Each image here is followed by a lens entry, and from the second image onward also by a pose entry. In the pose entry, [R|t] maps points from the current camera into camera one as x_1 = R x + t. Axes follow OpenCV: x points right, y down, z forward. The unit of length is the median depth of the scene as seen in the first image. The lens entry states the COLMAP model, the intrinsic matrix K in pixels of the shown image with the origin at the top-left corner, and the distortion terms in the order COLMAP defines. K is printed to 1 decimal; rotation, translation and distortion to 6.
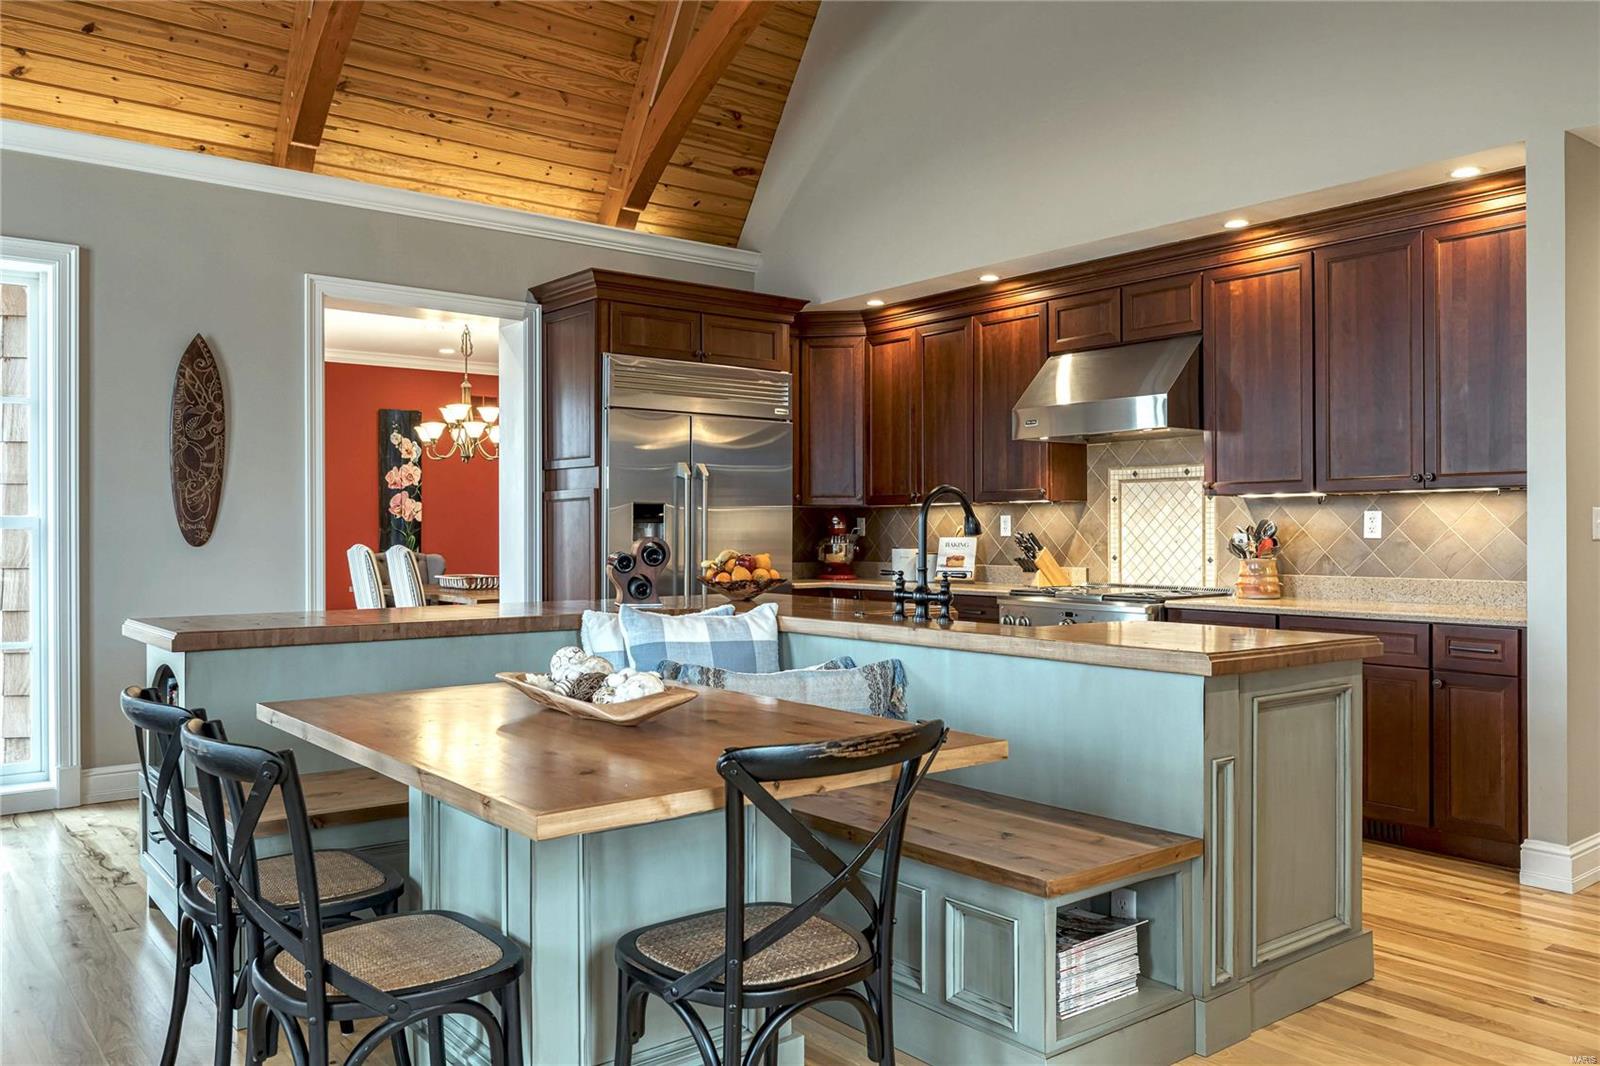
lens RADIAL K [[1216.2, 0, 800.0], [0, 1216.2, 533.0], [0, 0, 1]] dist [0.001143, -0.000990]
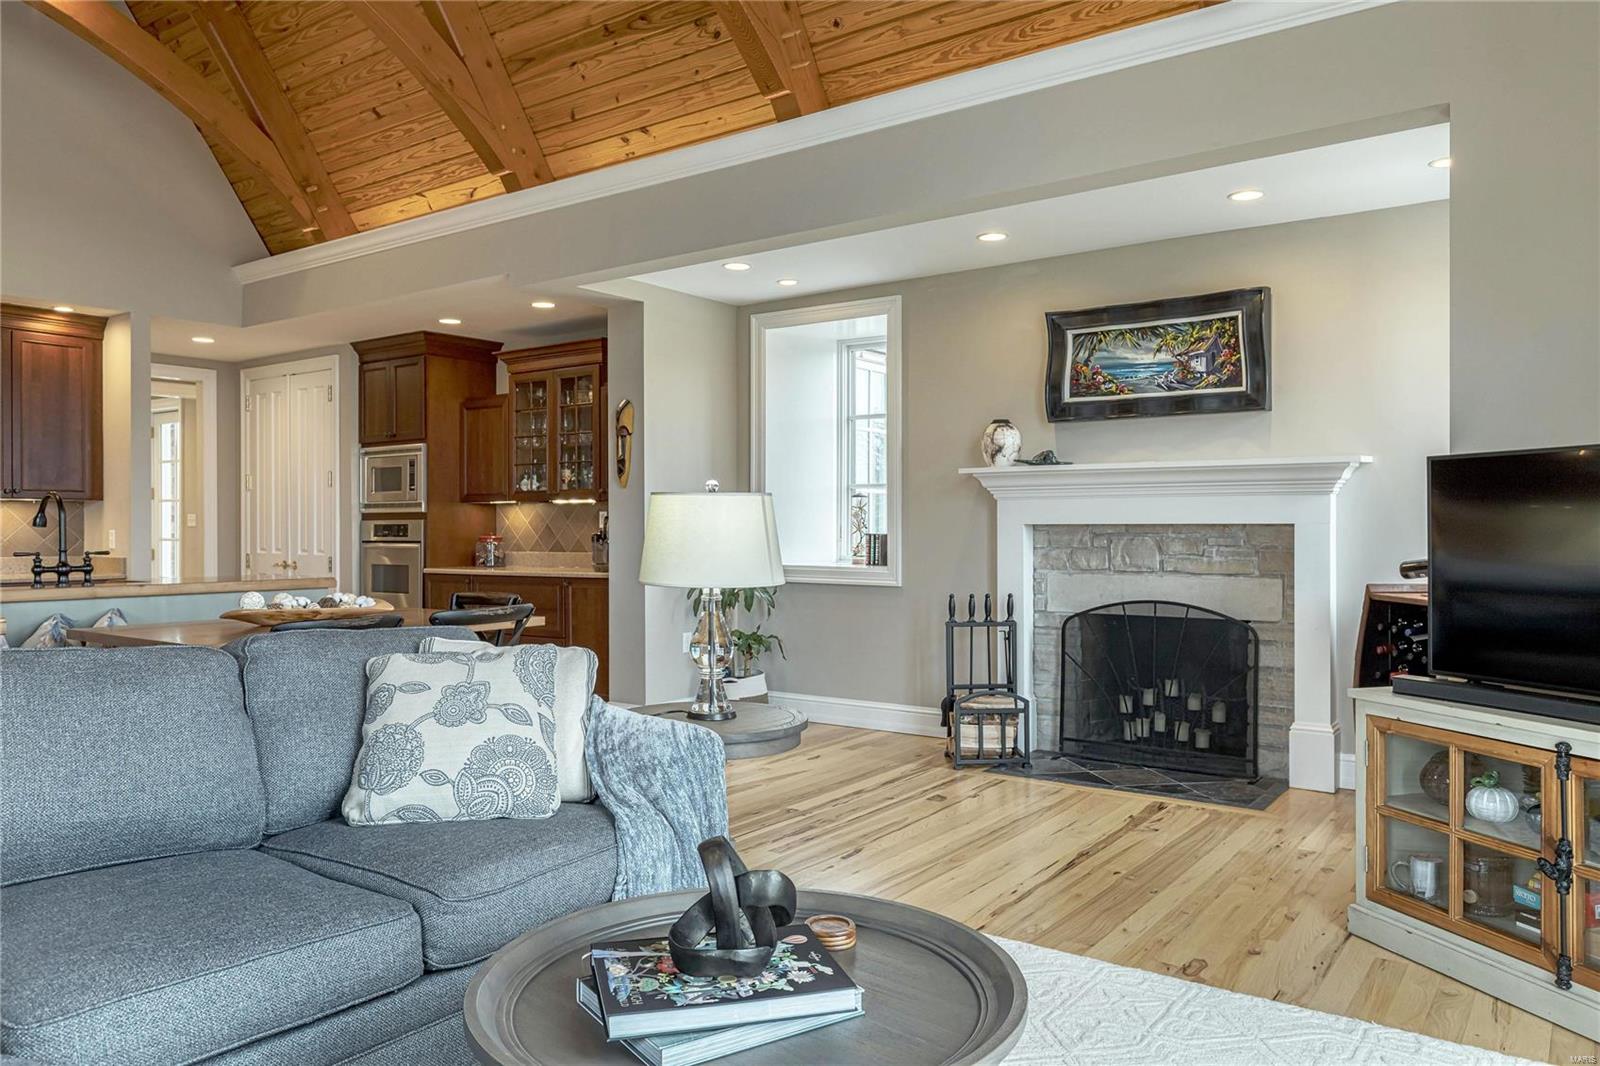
lens RADIAL K [[1115.9, 0, 805.3], [0, 1115.9, 532.7], [0, 0, 1]] dist [-0.002338, -0.001400]
pose [[-0.272174, -0.002378, 0.962245, -0.891678], [0.004036, 0.999985, 0.003613, 0.005206], [-0.962239, 0.004867, -0.272161, 0.333899]]
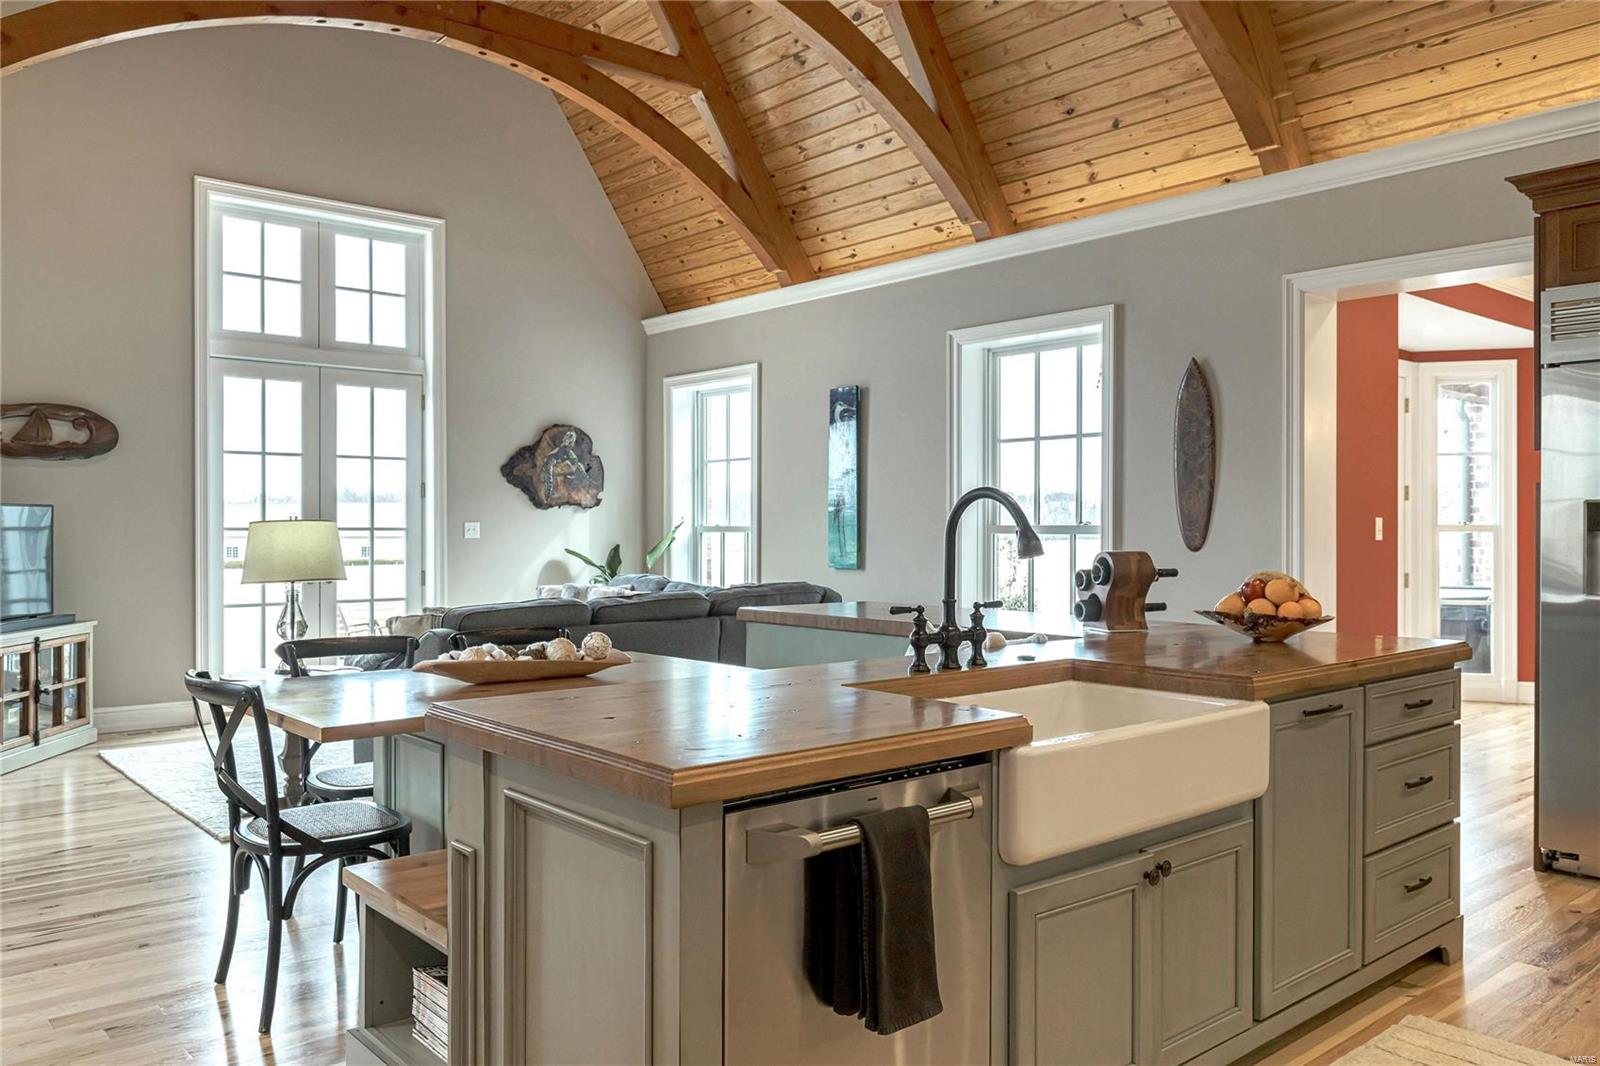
lens RADIAL K [[1205.1, 0, 800.0], [0, 1205.1, 533.0], [0, 0, 1]] dist [-0.000893, 0.002812]
pose [[0.037815, 0.005960, -0.999267, 0.539117], [-0.003231, 0.999978, 0.005842, -0.010468], [0.999280, 0.003008, 0.037833, 0.566132]]
